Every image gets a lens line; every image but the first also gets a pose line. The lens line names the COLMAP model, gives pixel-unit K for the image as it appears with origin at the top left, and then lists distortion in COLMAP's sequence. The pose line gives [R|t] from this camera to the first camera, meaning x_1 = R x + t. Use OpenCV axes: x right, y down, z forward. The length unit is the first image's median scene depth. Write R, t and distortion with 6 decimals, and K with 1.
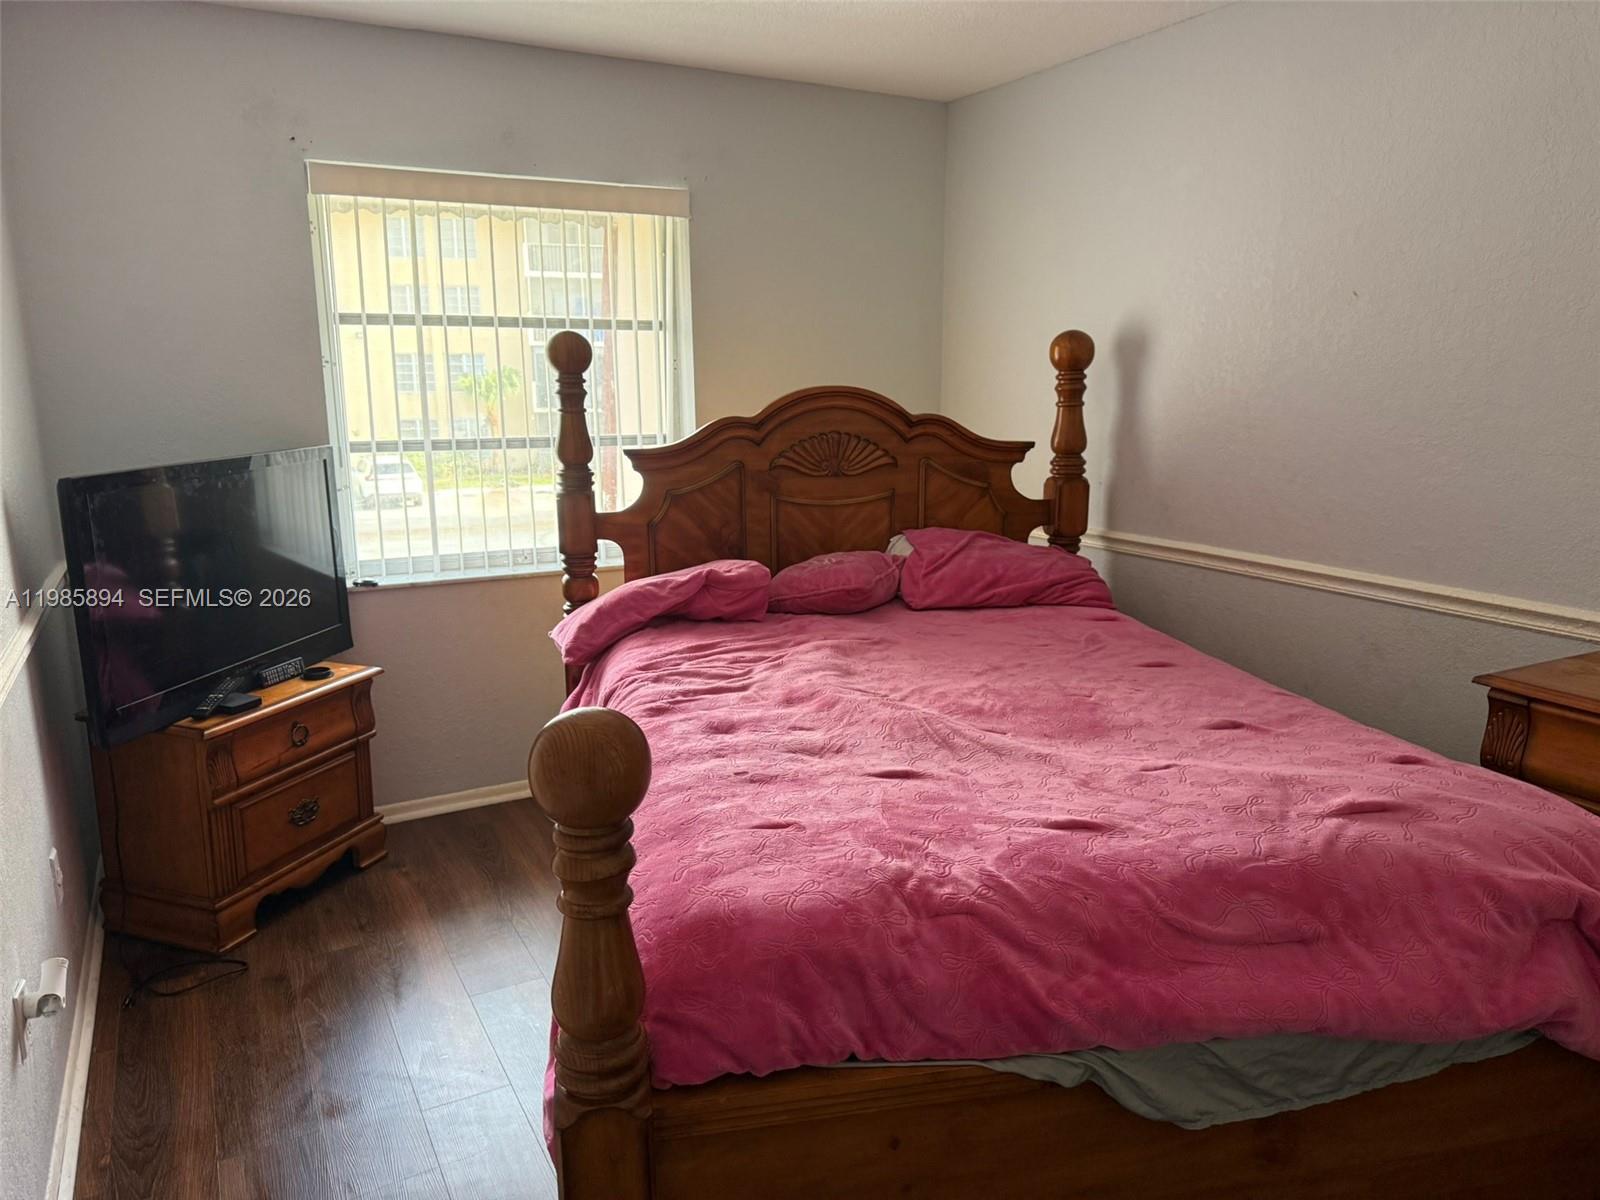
lens RADIAL K [[1126.8, 0, 804.9], [0, 1126.8, 607.3], [0, 0, 1]] dist [0.071262, -0.092192]
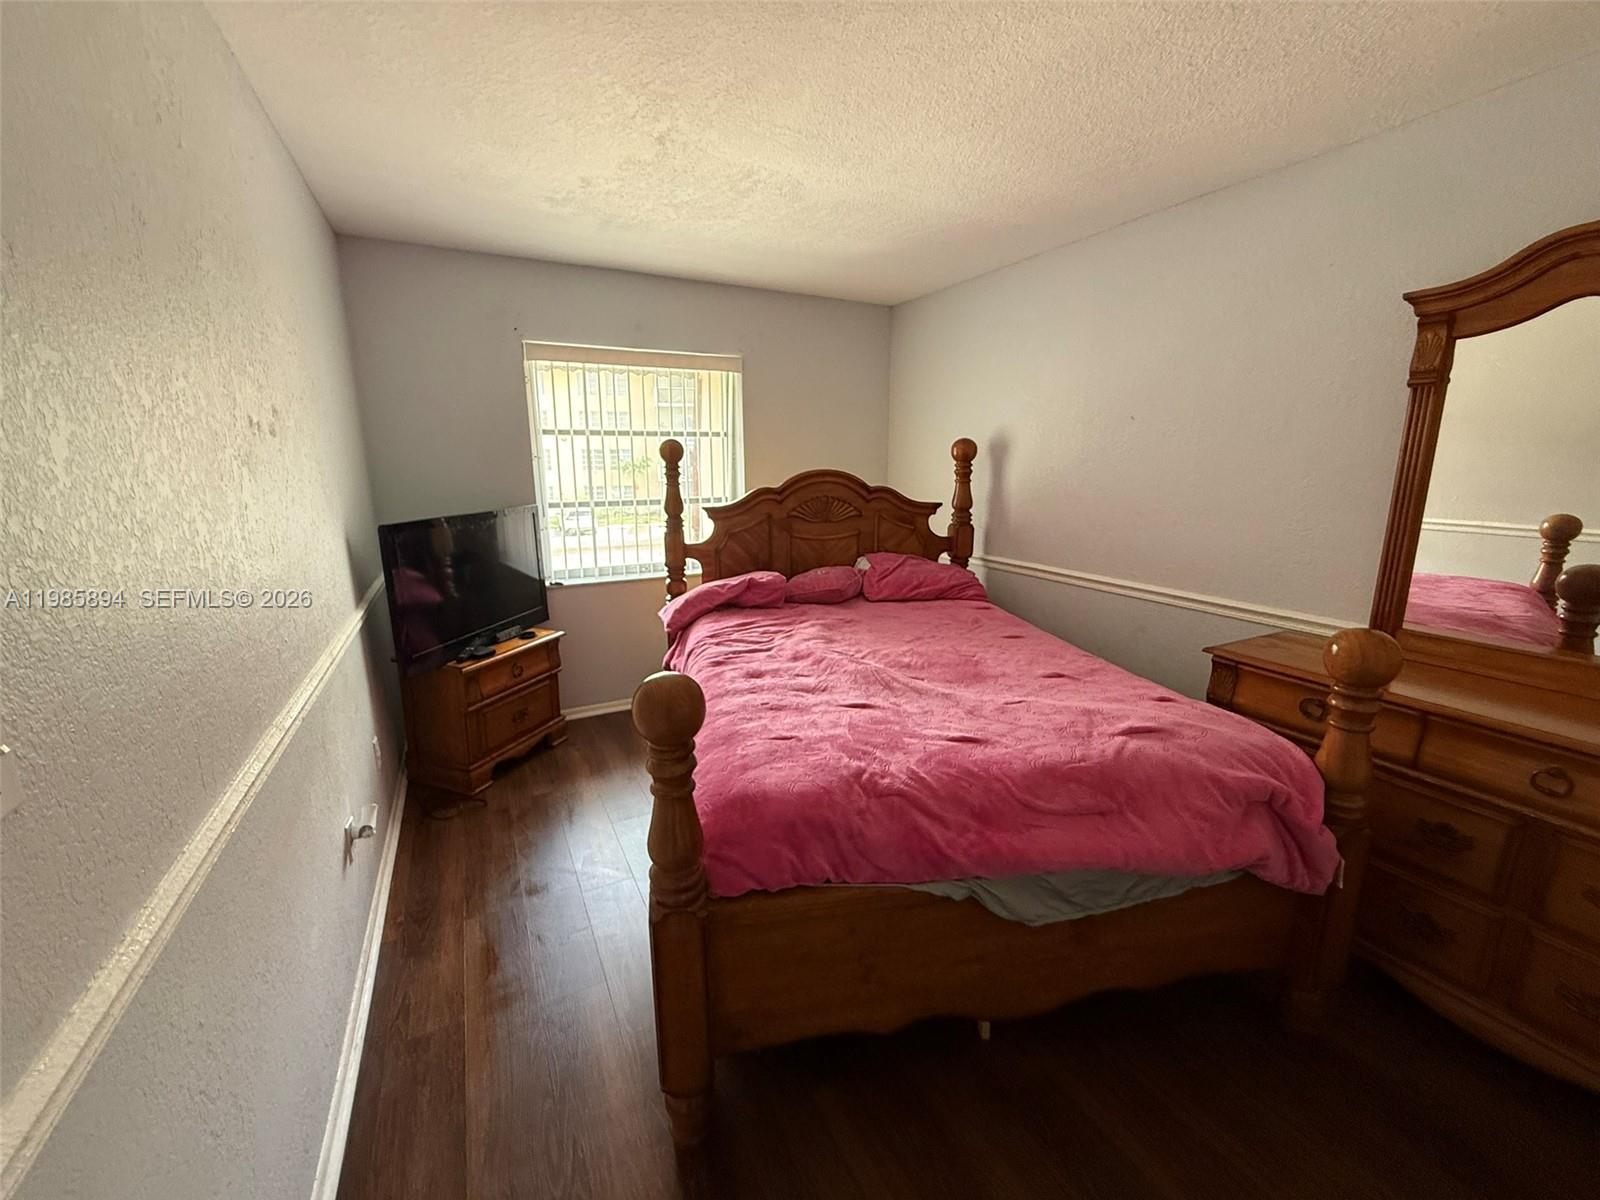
lens RADIAL K [[639.1, 0, 792.1], [0, 639.1, 596.8], [0, 0, 1]] dist [0.000486, 0.000323]
pose [[0.999554, 0.006969, -0.029035, 0.006847], [-0.006700, 0.999934, 0.009329, -0.014676], [0.029099, -0.009130, 0.999535, 0.034350]]
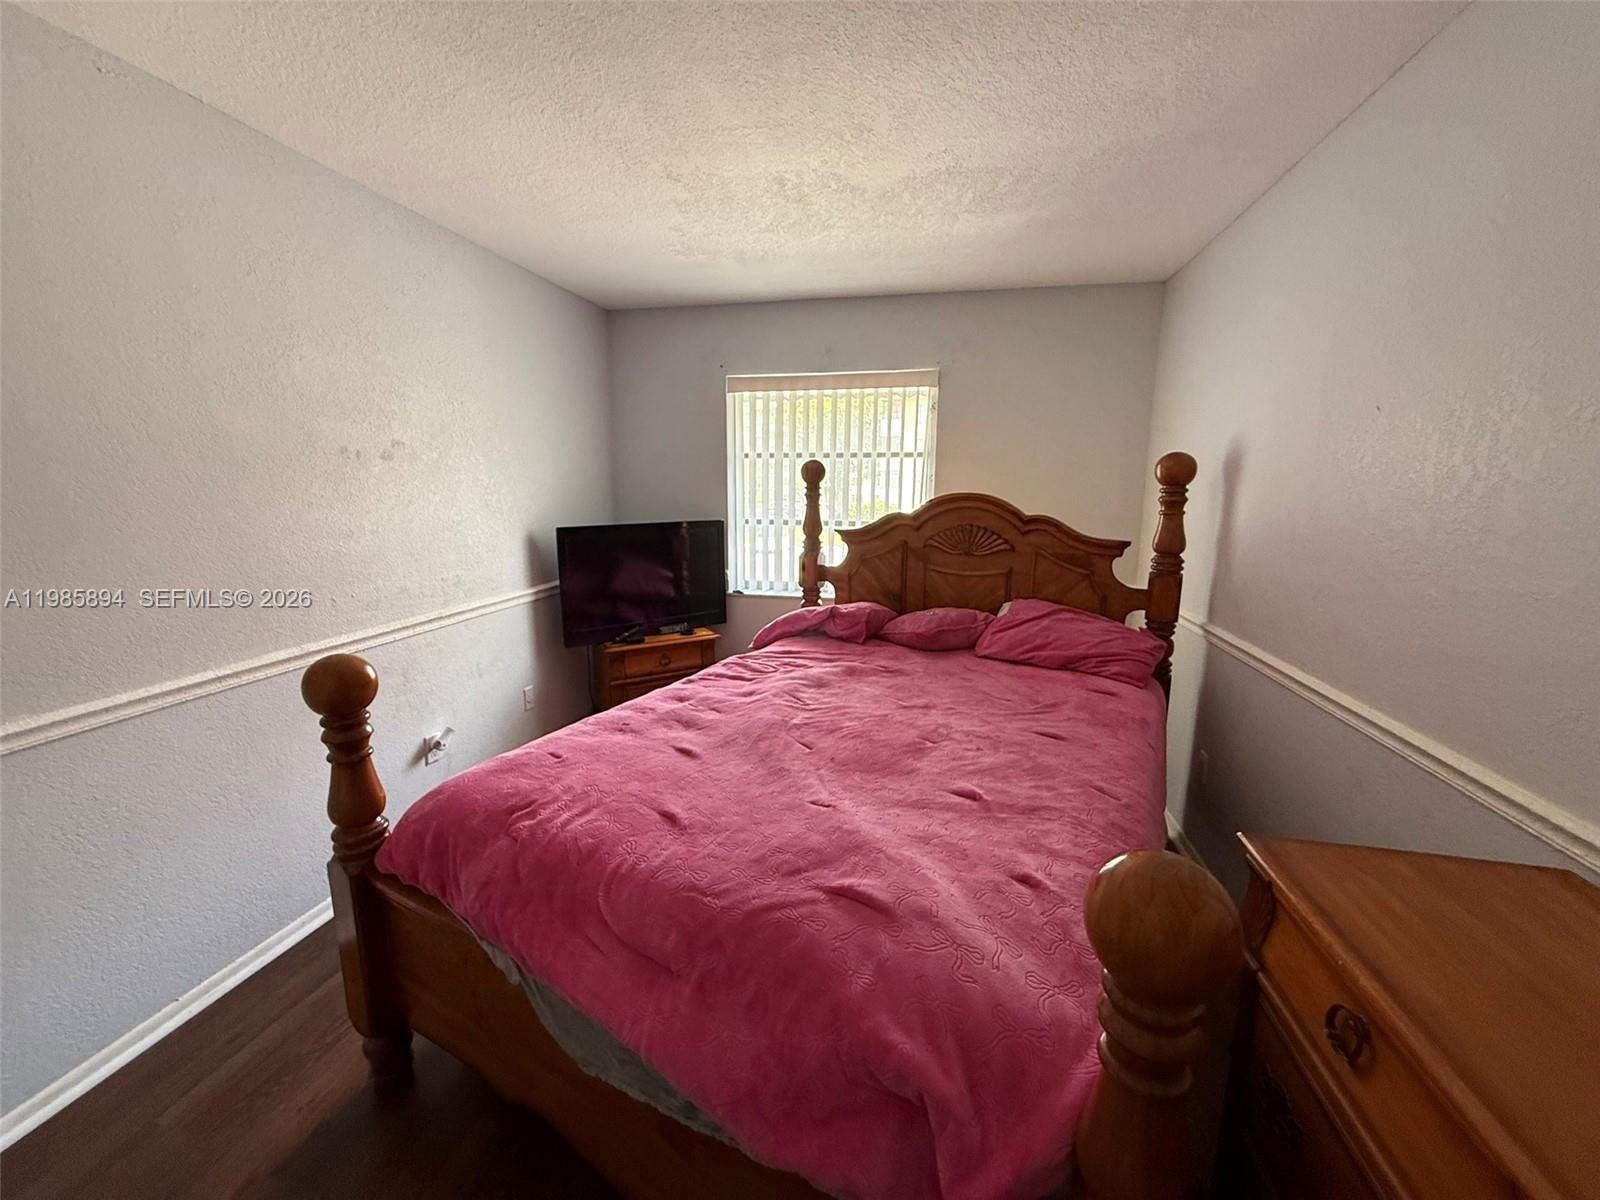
lens RADIAL K [[639.1, 0, 794.7], [0, 639.1, 595.8], [0, 0, 1]] dist [0.000486, 0.000323]
pose [[0.751677, 0.122554, -0.648045, 0.484349], [-0.142048, 0.989607, 0.022385, -0.064243], [0.644053, 0.075227, 0.761273, 0.296893]]
